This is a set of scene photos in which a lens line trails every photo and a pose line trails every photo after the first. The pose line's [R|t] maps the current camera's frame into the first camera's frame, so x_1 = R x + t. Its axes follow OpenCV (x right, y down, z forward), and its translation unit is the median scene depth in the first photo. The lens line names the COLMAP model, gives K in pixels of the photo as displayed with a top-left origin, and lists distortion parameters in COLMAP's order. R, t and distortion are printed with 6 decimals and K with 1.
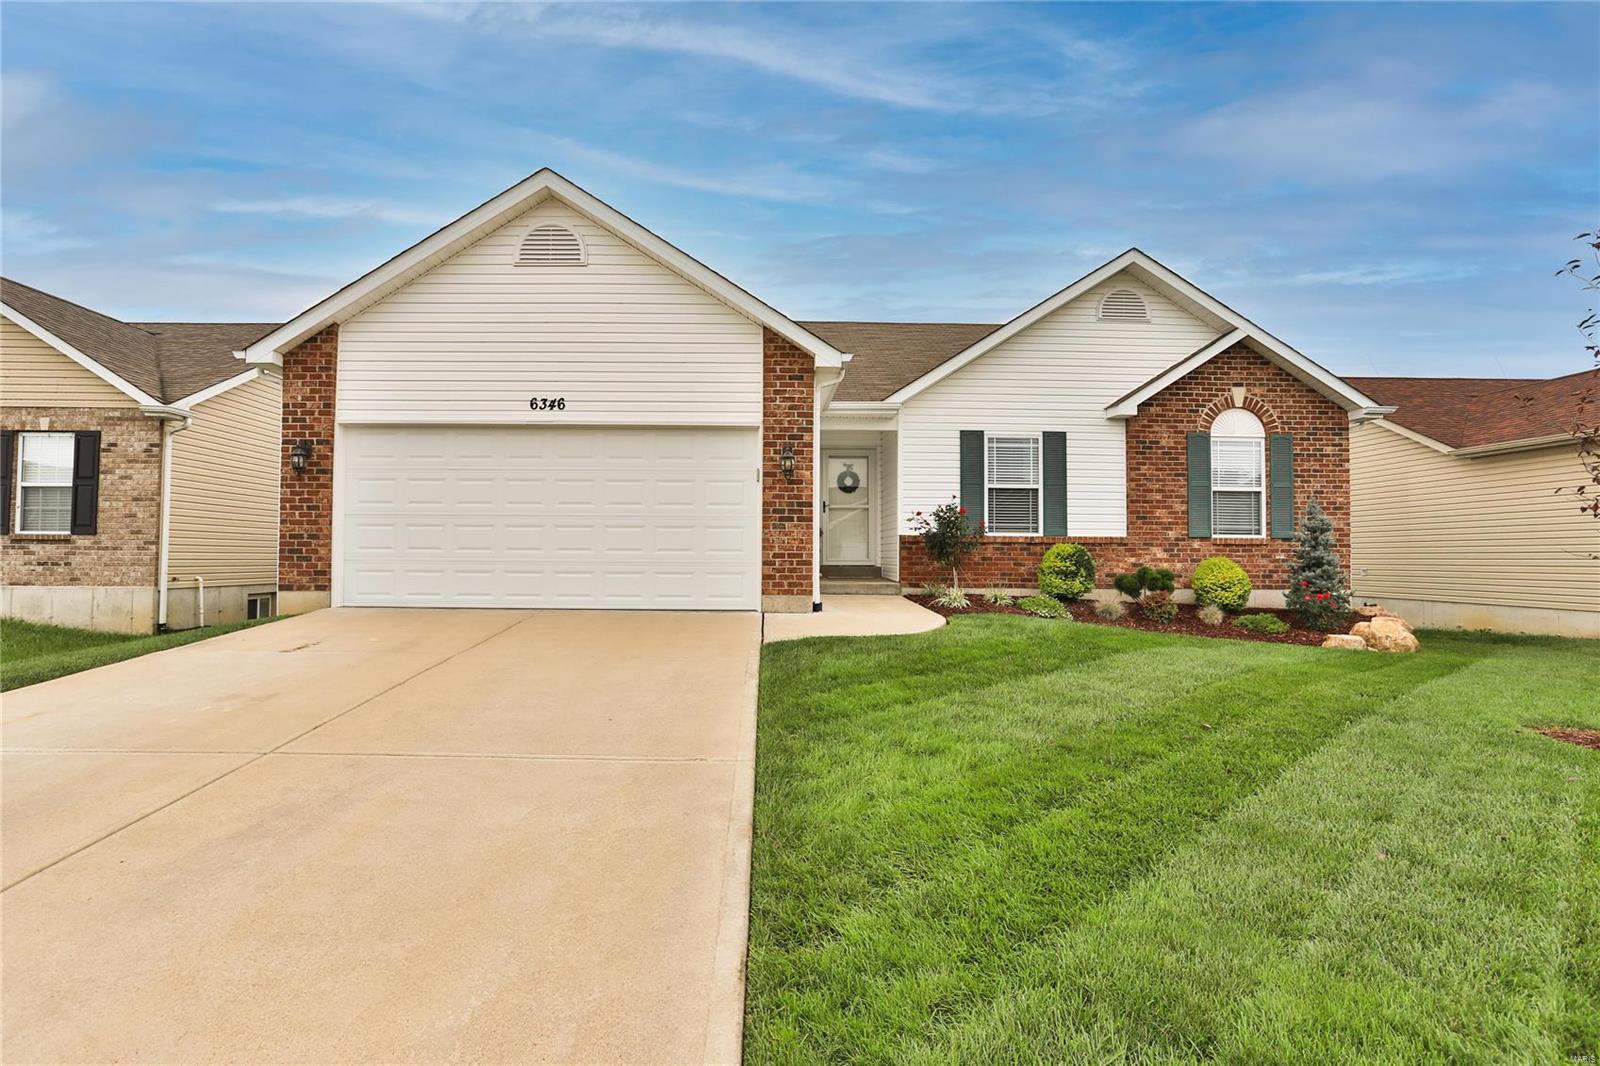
lens RADIAL K [[865.3, 0, 744.7], [0, 865.3, 526.9], [0, 0, 1]] dist [-0.044612, 0.037567]
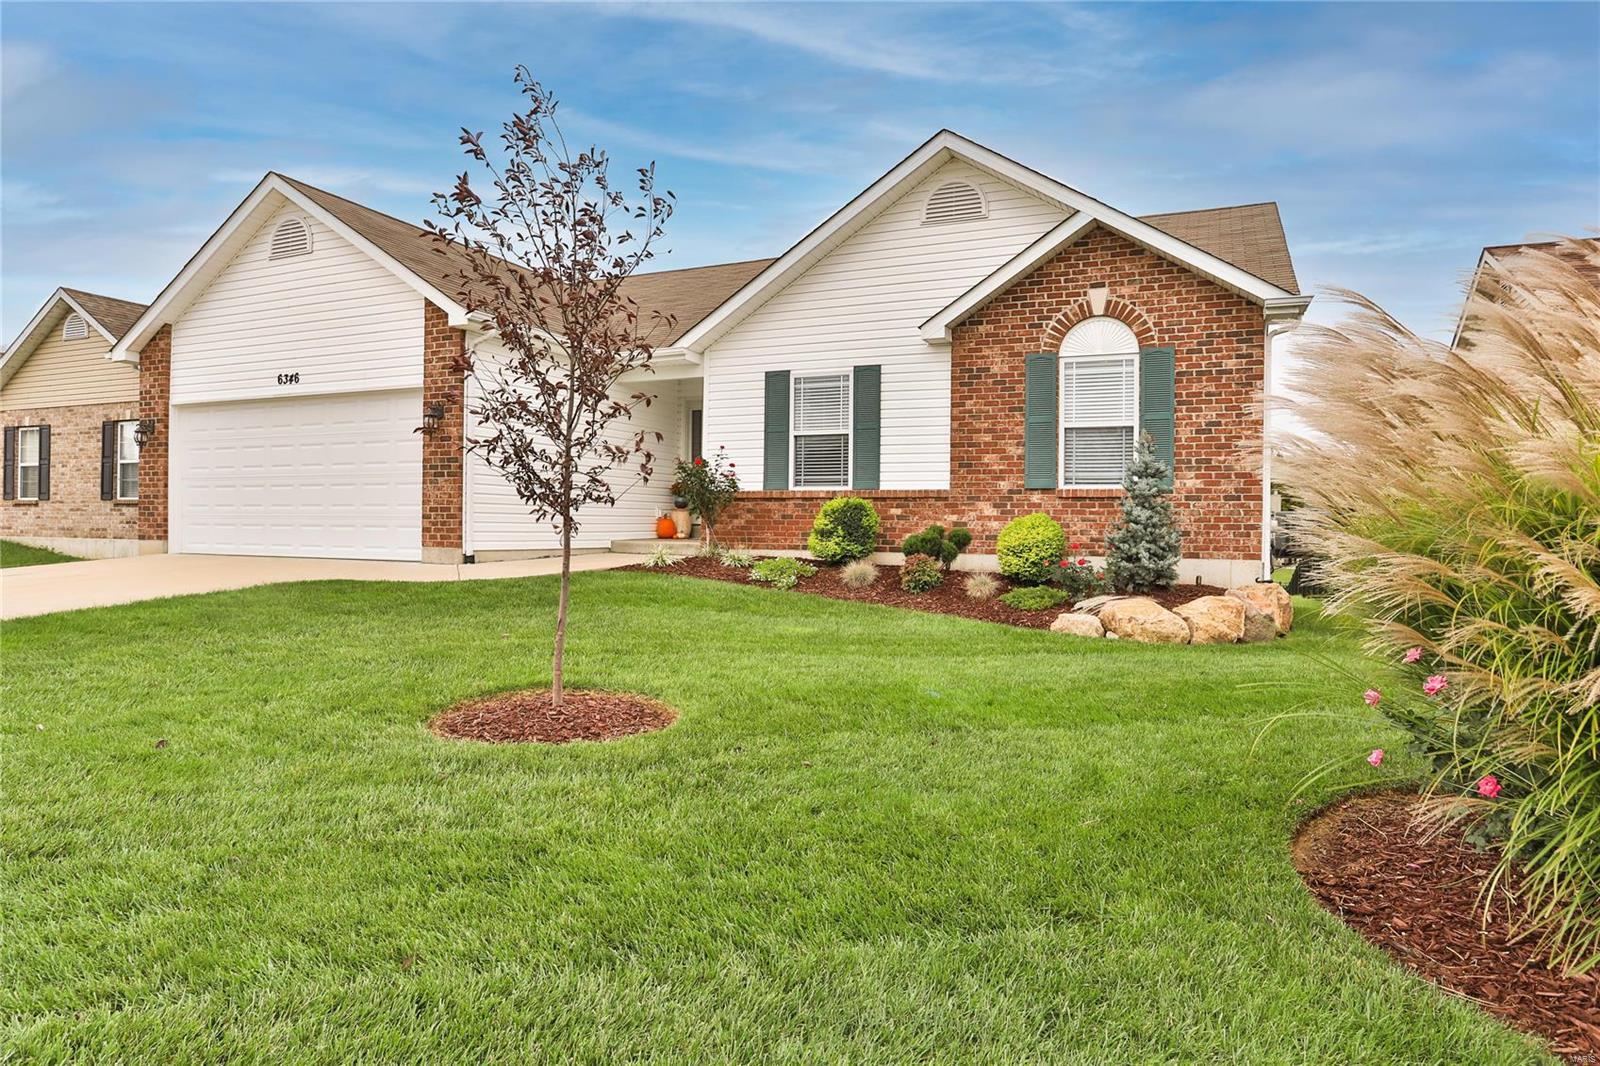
lens RADIAL K [[995.5, 0, 679.7], [0, 995.5, 519.8], [0, 0, 1]] dist [-0.021416, 0.001718]
pose [[0.885864, 0.000143, -0.463945, 0.657105], [0.010575, 0.999734, 0.020500, 0.018233], [0.463824, -0.023067, 0.885627, 0.053473]]
